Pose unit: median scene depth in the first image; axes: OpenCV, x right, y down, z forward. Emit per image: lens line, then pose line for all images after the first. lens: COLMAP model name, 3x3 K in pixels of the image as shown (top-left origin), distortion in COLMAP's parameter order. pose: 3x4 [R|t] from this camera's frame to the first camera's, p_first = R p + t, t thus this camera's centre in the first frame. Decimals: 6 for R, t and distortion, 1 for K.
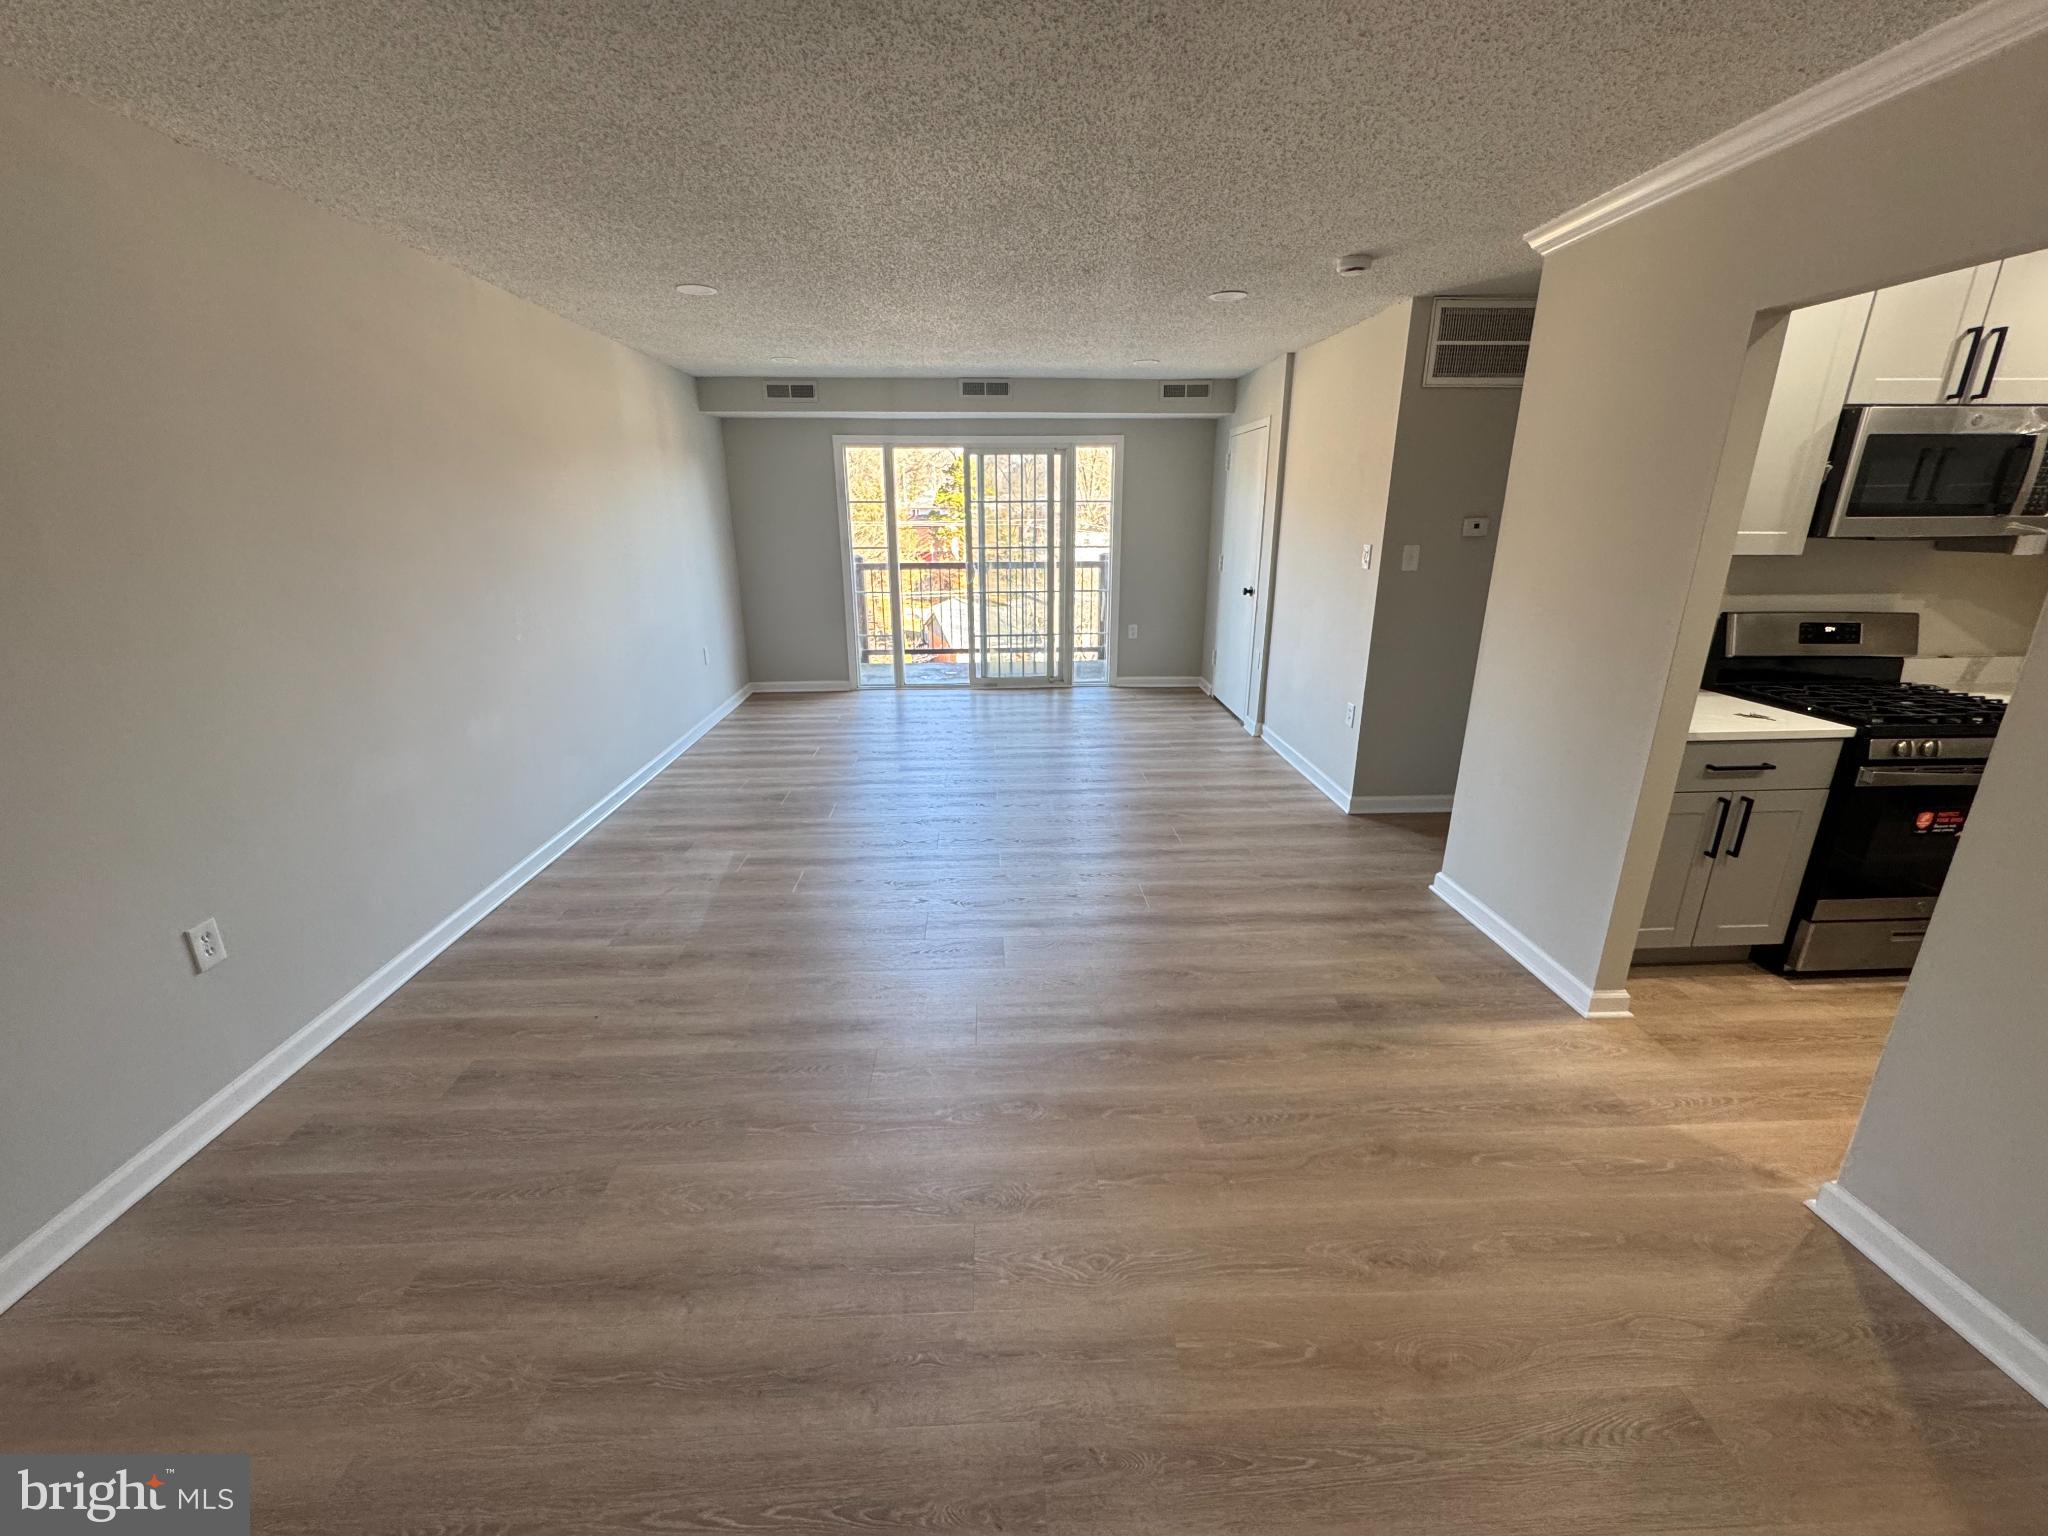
lens RADIAL K [[820.4, 0, 1025.5], [0, 820.4, 769.9], [0, 0, 1]] dist [-0.003845, 0.001298]
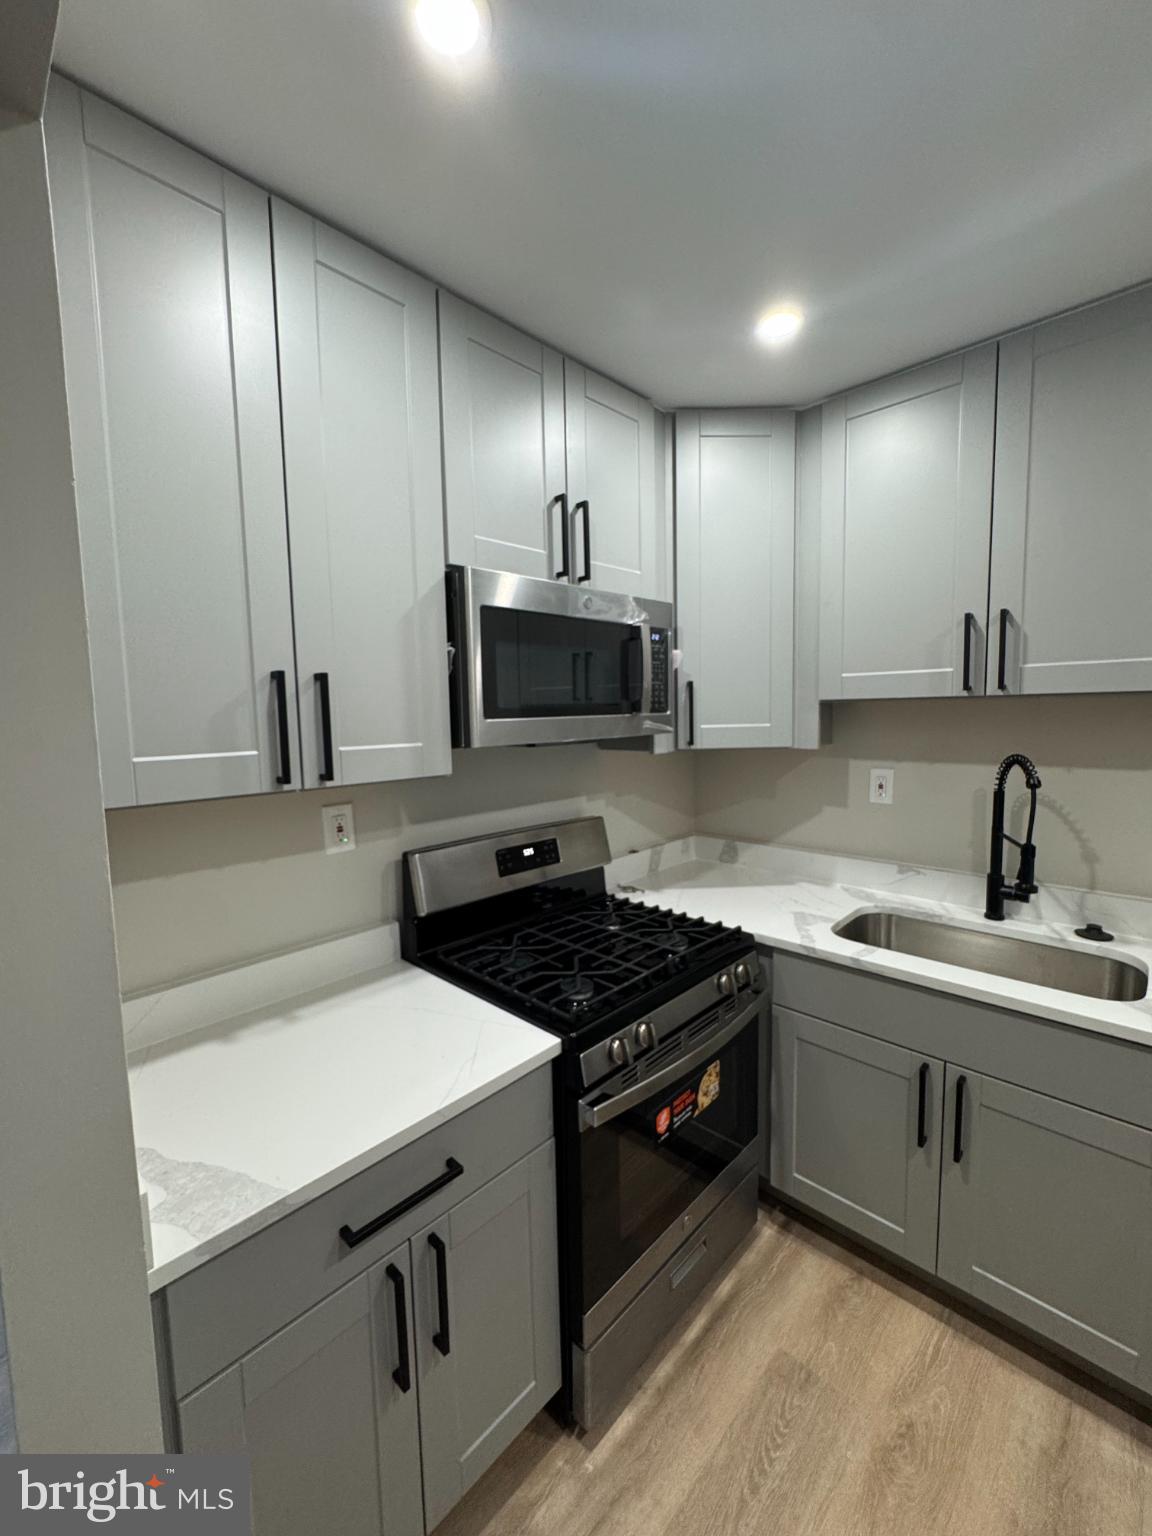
lens RADIAL K [[615.3, 0, 585.2], [0, 615.3, 767.1], [0, 0, 1]] dist [-0.003845, 0.001298]
pose [[0.724547, -0.073024, 0.685346, 0.695344], [0.224281, 0.965231, -0.134264, -0.178824], [-0.651713, 0.250990, 0.715733, 0.575577]]
